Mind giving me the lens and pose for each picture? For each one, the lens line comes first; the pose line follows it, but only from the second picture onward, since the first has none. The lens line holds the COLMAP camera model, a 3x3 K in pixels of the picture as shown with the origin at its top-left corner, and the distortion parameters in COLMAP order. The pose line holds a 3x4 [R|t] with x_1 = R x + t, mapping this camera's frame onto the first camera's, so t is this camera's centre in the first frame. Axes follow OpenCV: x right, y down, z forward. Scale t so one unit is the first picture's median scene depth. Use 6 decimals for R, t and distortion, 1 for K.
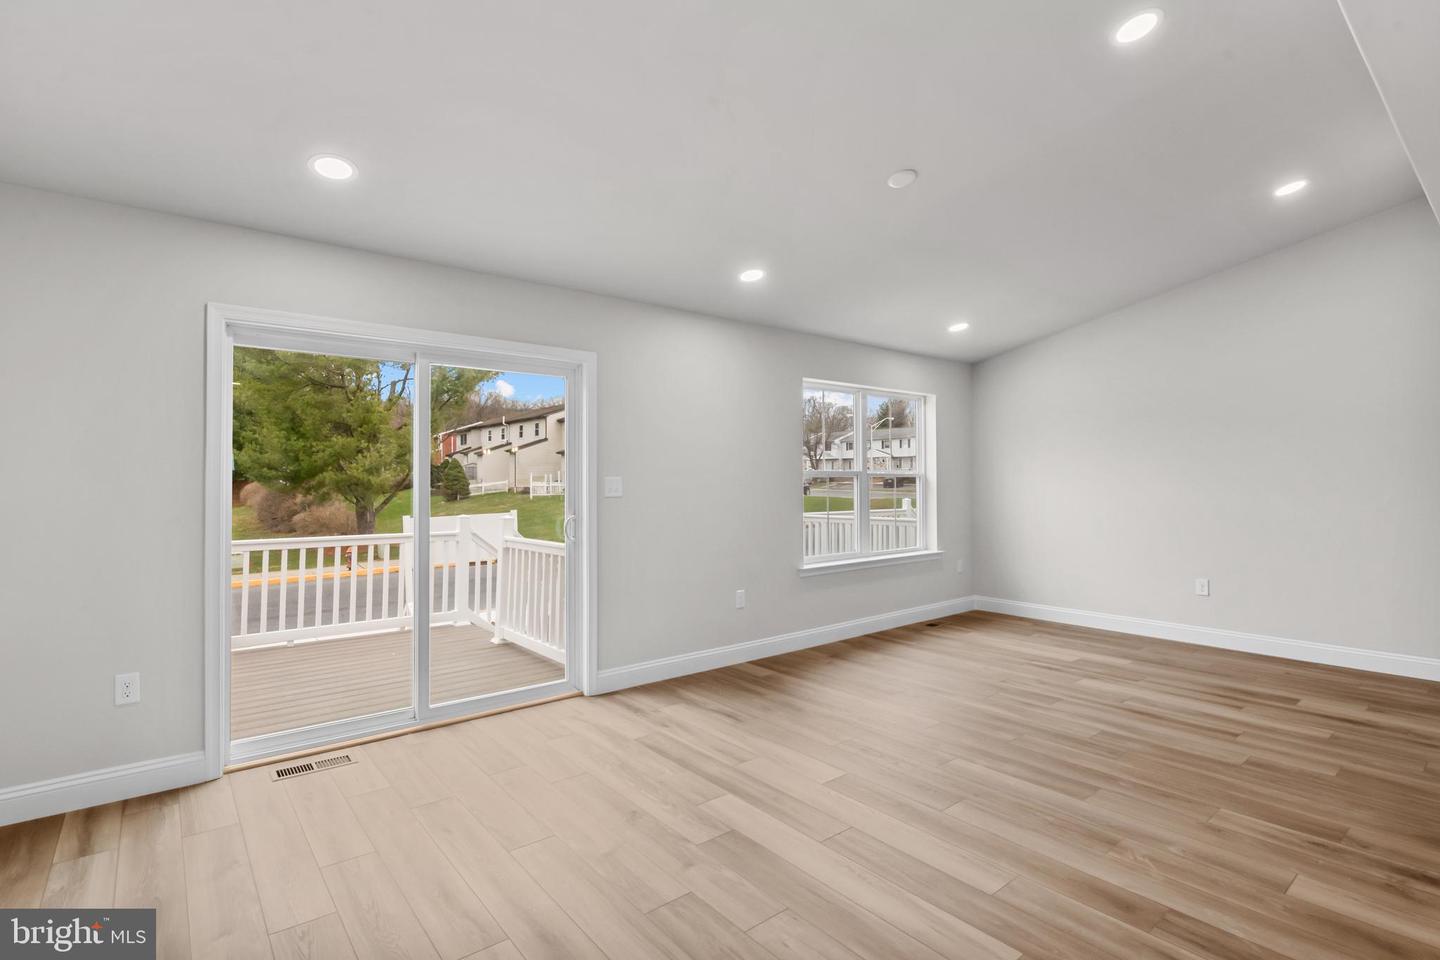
lens RADIAL K [[689.7, 0, 724.4], [0, 689.7, 471.9], [0, 0, 1]] dist [-0.003500, -0.001159]
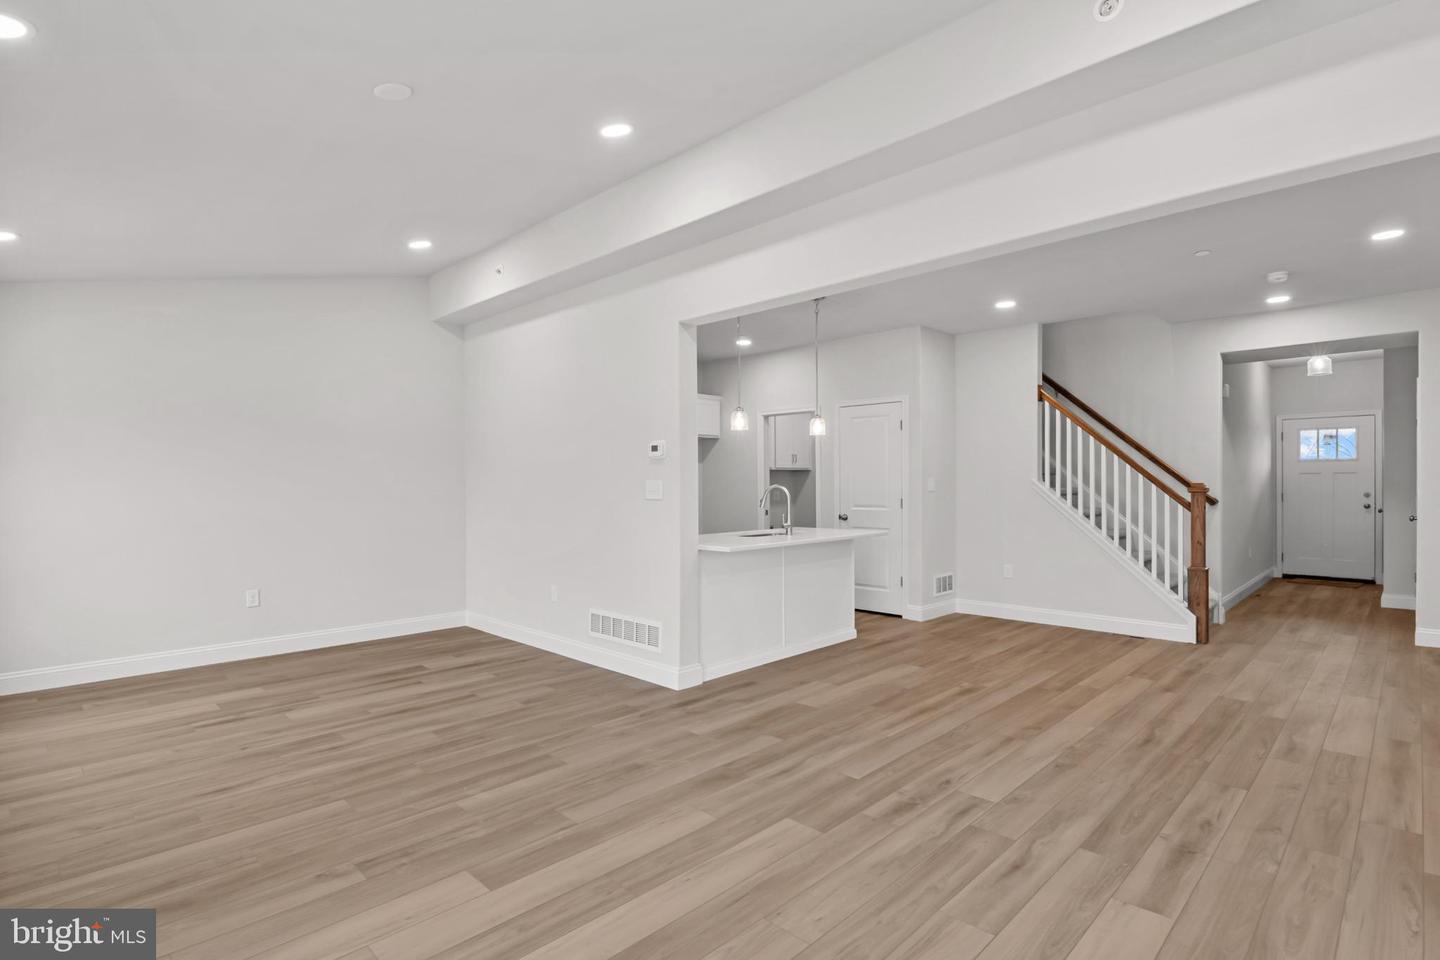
lens RADIAL K [[708.7, 0, 720.0], [0, 708.7, 480.0], [0, 0, 1]] dist [-0.006544, -0.000868]
pose [[-0.098876, 0.007019, 0.995075, -0.193044], [-0.005217, 0.999958, -0.007572, 0.003907], [-0.995086, -0.005940, -0.098835, 0.247787]]
